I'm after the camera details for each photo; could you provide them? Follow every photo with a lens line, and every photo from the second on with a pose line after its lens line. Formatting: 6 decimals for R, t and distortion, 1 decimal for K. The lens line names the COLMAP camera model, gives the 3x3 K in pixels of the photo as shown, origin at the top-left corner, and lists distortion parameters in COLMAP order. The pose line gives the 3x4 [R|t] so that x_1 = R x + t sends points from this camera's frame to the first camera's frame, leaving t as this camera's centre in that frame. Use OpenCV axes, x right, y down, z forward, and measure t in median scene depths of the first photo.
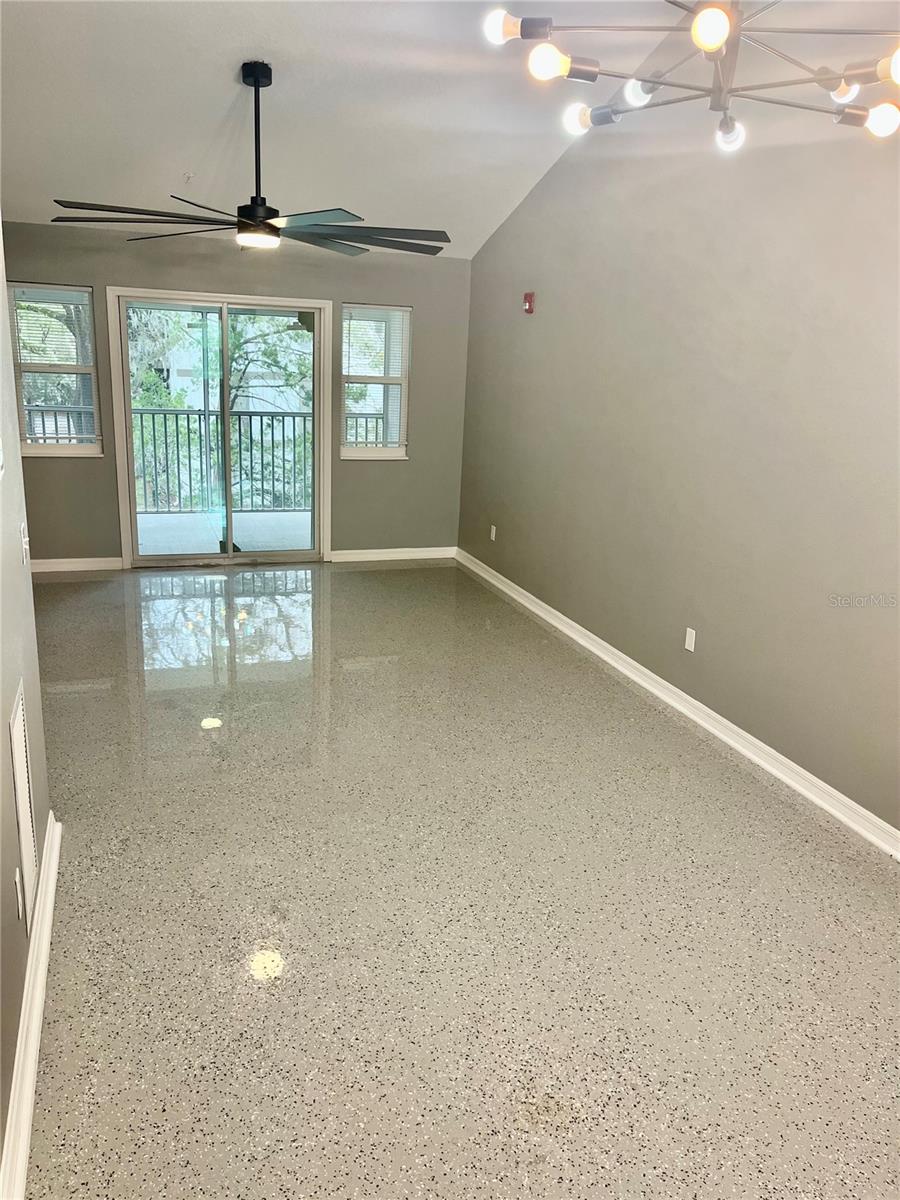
lens RADIAL K [[908.5, 0, 451.2], [0, 908.5, 597.3], [0, 0, 1]] dist [0.031548, -0.042345]
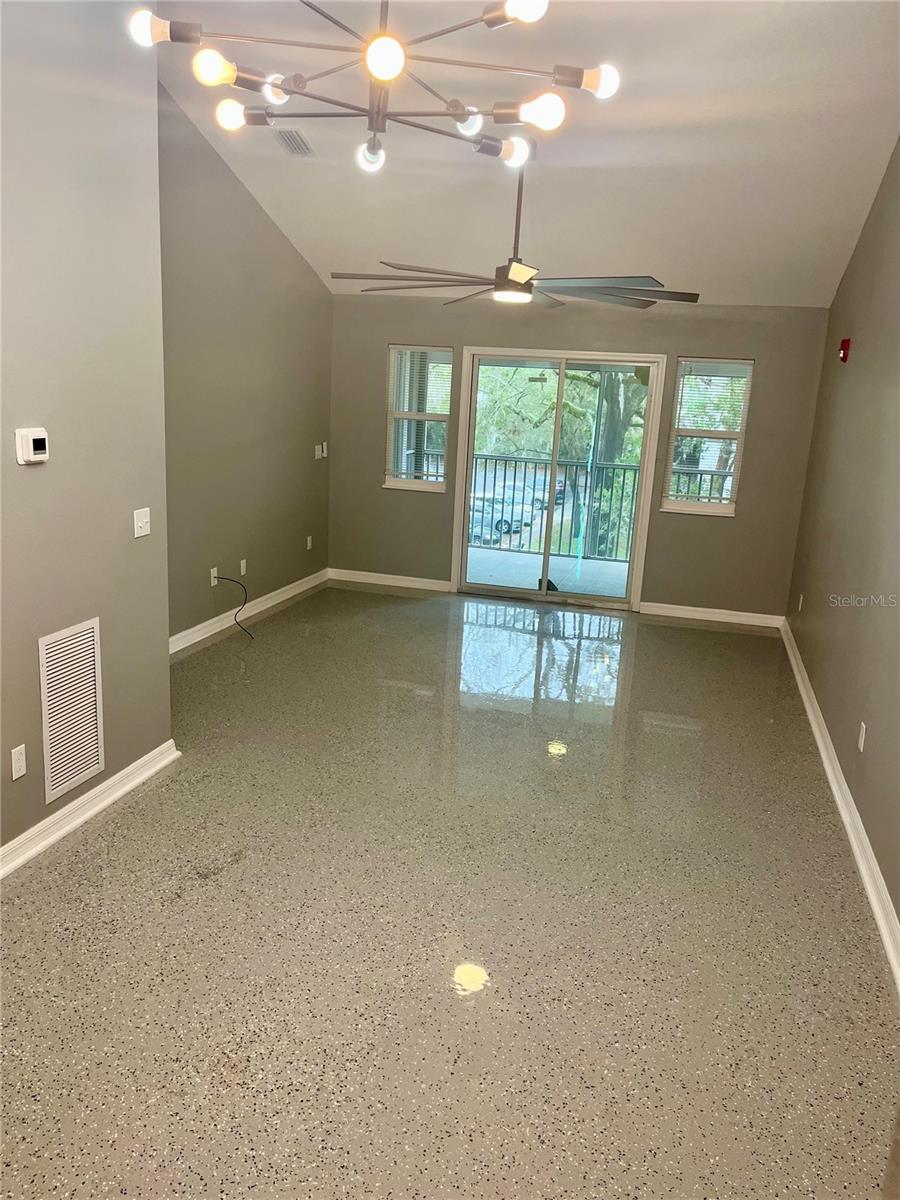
lens RADIAL K [[908.5, 0, 460.8], [0, 908.5, 606.7], [0, 0, 1]] dist [0.031548, -0.042345]
pose [[0.827265, 0.130435, -0.546461, 0.261126], [-0.164586, 0.986267, -0.013748, 0.000644], [0.537163, 0.101313, 0.837372, 0.060792]]
